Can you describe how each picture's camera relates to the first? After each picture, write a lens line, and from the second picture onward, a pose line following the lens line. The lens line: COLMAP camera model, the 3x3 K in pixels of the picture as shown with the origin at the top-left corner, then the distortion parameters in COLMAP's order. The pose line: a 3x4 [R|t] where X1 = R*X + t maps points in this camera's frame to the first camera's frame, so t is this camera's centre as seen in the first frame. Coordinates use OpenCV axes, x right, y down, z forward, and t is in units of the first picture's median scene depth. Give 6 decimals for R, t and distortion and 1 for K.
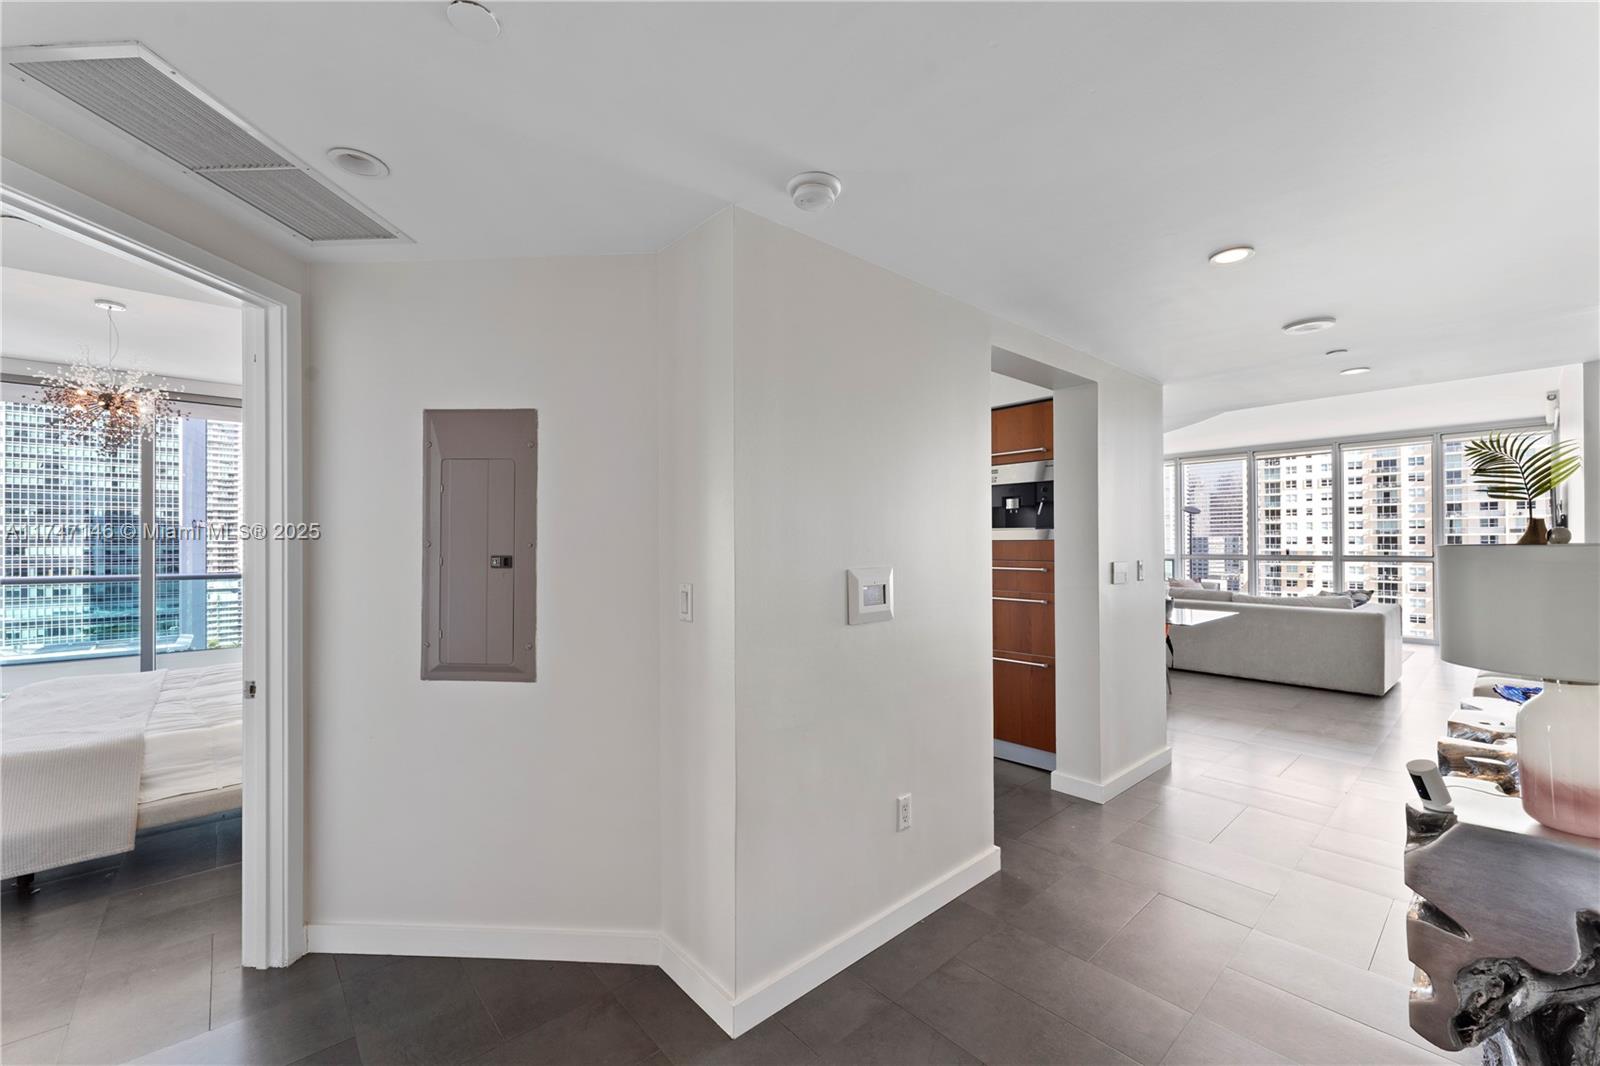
lens RADIAL K [[641.6, 0, 804.8], [0, 641.6, 540.0], [0, 0, 1]] dist [-0.004385, 0.002205]
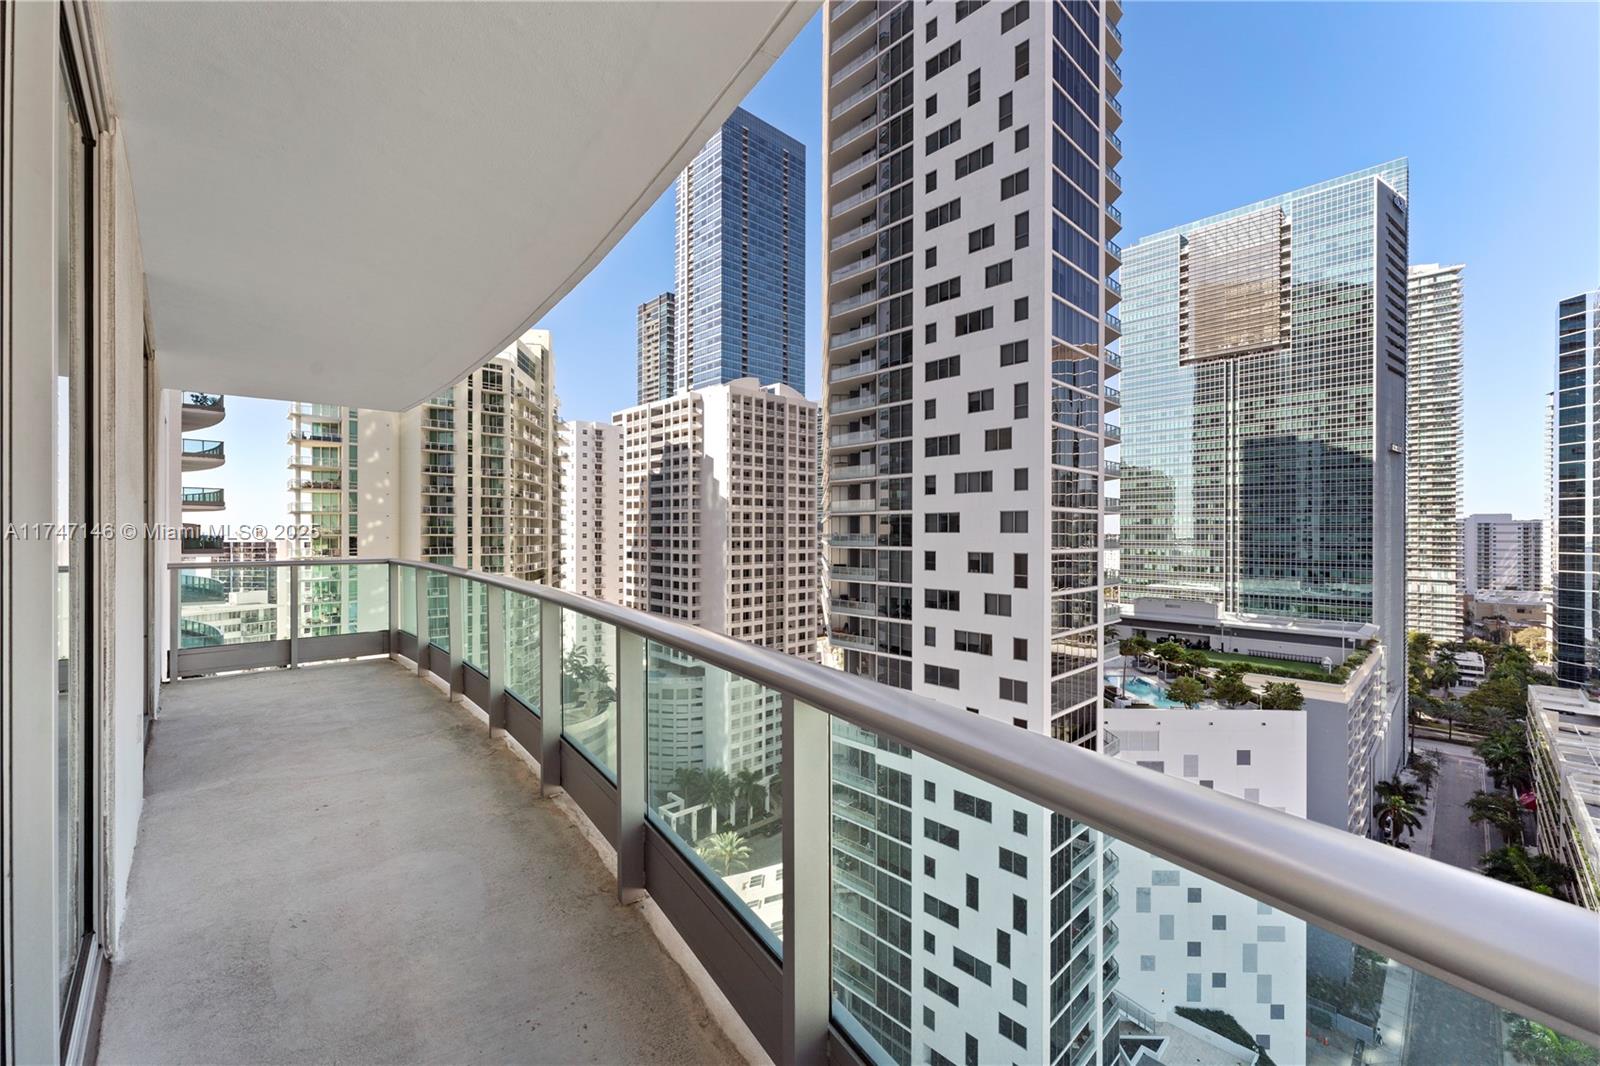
lens RADIAL K [[641.6, 0, 783.3], [0, 641.6, 535.3], [0, 0, 1]] dist [-0.004385, 0.002205]
pose [[0.019154, 0.007516, -0.999788, -0.010593], [0.004279, 0.999962, 0.007599, 0.000354], [0.999807, -0.004423, 0.019121, 0.074888]]
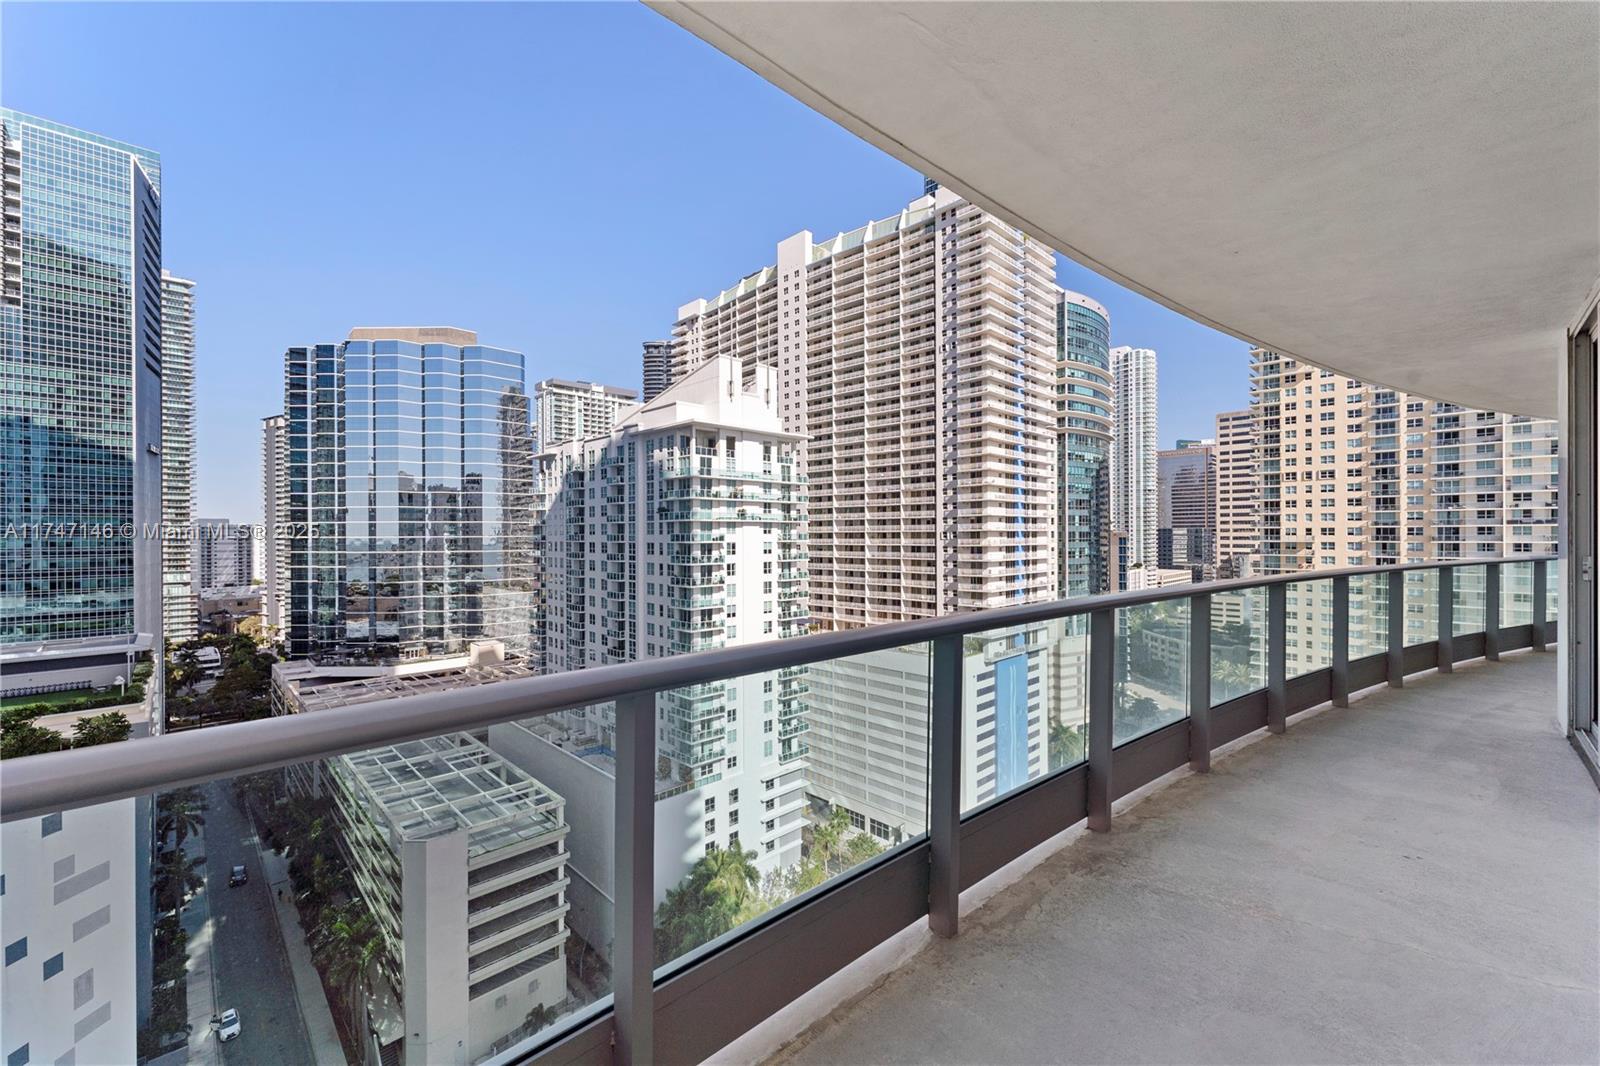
lens RADIAL K [[641.6, 0, 802.2], [0, 641.6, 537.5], [0, 0, 1]] dist [-0.004385, 0.002205]
pose [[0.998815, 0.000020, 0.048670, -0.062671], [-0.000495, 0.999952, 0.009740, 0.000220], [-0.048668, -0.009752, 0.998767, 0.032617]]
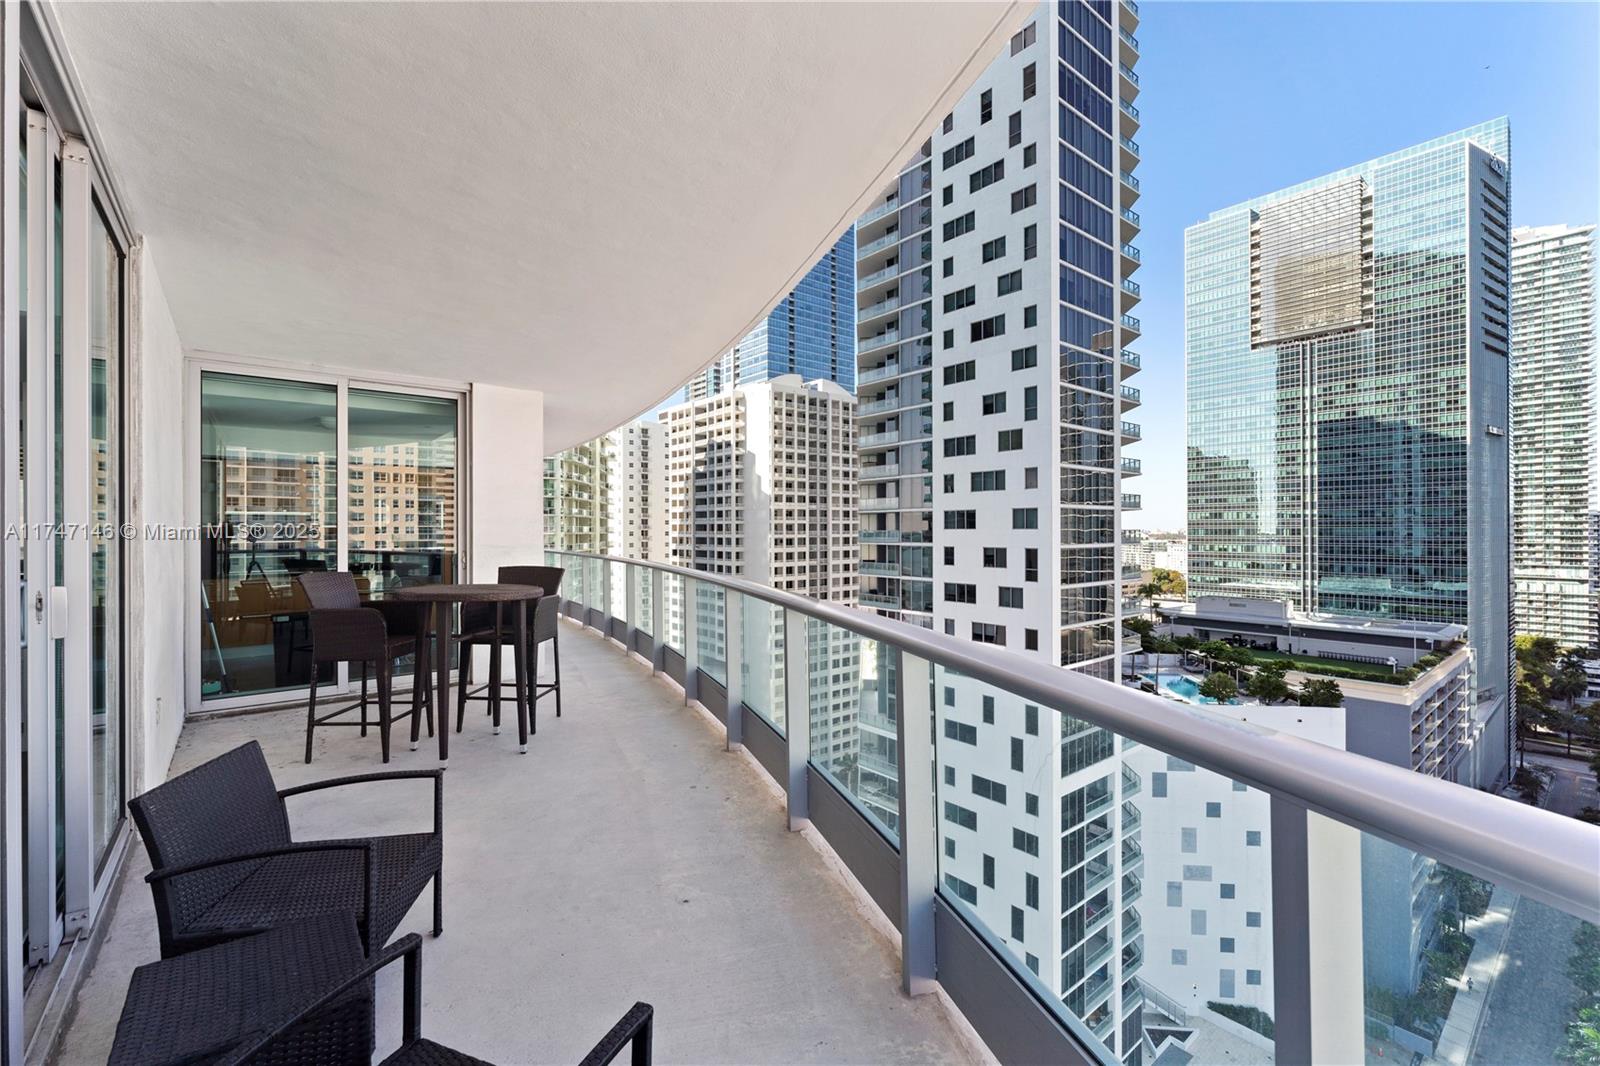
lens RADIAL K [[679.2, 0, 785.5], [0, 679.2, 532.1], [0, 0, 1]] dist [-0.003640, 0.002285]
pose [[-0.061303, 0.007287, -0.998093, 0.042499], [0.009860, 0.999929, 0.006695, 0.000012], [0.998070, -0.009431, -0.061371, 0.095023]]
